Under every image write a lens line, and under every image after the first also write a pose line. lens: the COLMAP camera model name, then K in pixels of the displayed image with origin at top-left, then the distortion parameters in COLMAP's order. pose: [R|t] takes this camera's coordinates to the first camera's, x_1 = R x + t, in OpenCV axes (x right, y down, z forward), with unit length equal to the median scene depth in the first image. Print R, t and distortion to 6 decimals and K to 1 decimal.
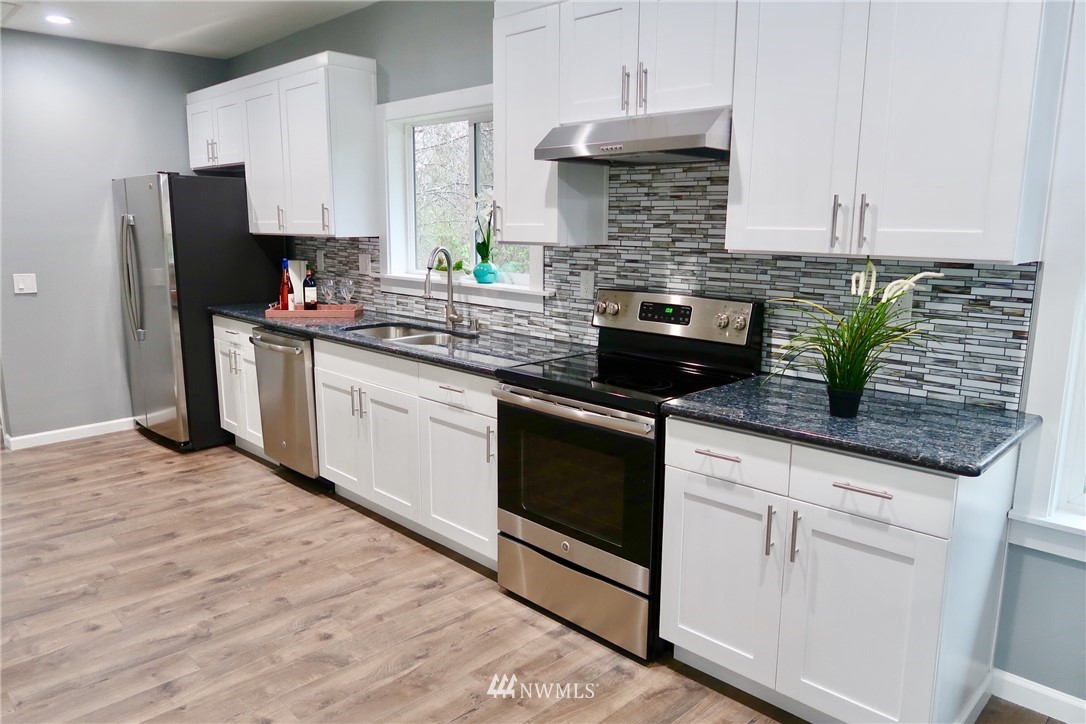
lens RADIAL K [[749.5, 0, 540.0], [0, 749.5, 361.4], [0, 0, 1]] dist [-0.020182, 0.008681]
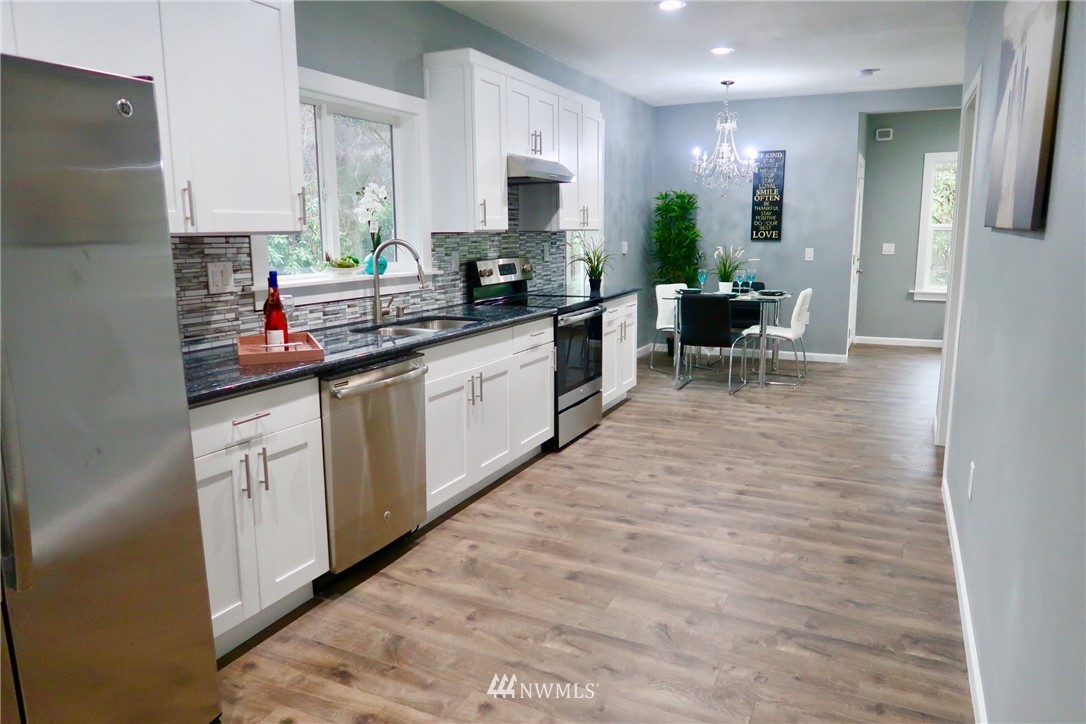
lens RADIAL K [[749.5, 0, 545.1], [0, 749.5, 362.5], [0, 0, 1]] dist [-0.020182, 0.008681]
pose [[-0.339912, -0.169925, 0.924979, -1.322117], [0.177150, 0.954366, 0.240423, -0.228812], [-0.923622, 0.245583, -0.294298, 1.305502]]
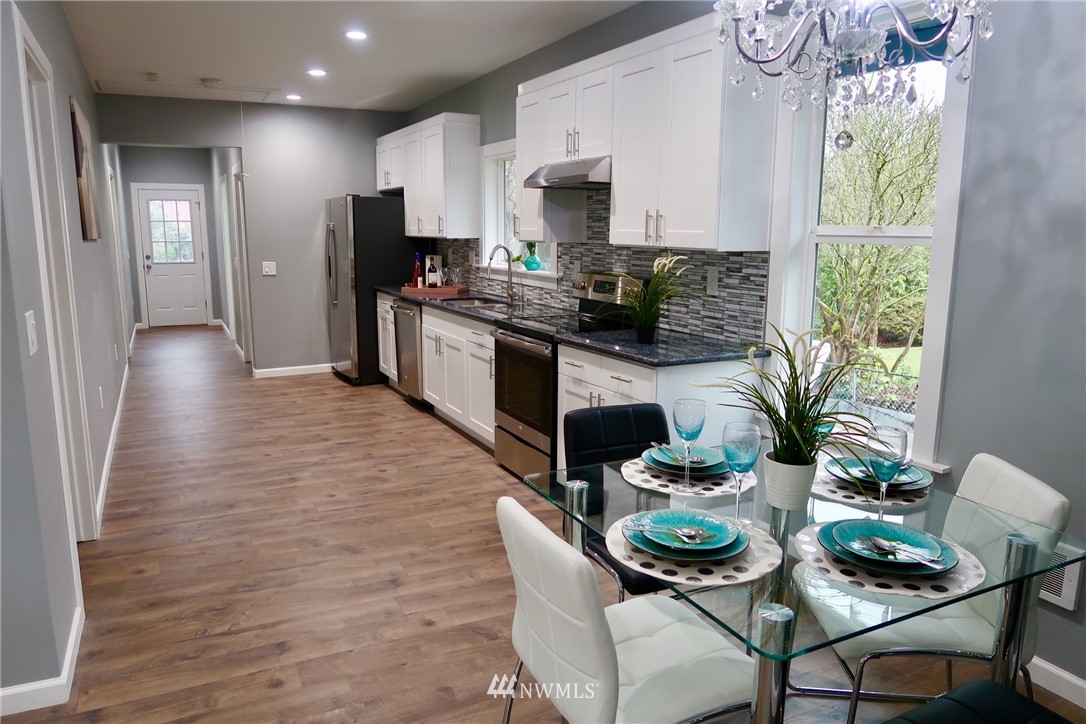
lens RADIAL K [[749.5, 0, 543.0], [0, 749.5, 360.0], [0, 0, 1]] dist [-0.020182, 0.008681]
pose [[0.953429, 0.052736, -0.296971, 0.445919], [-0.056410, 0.998400, -0.003811, 0.083327], [0.296295, 0.020386, 0.954879, -0.421850]]
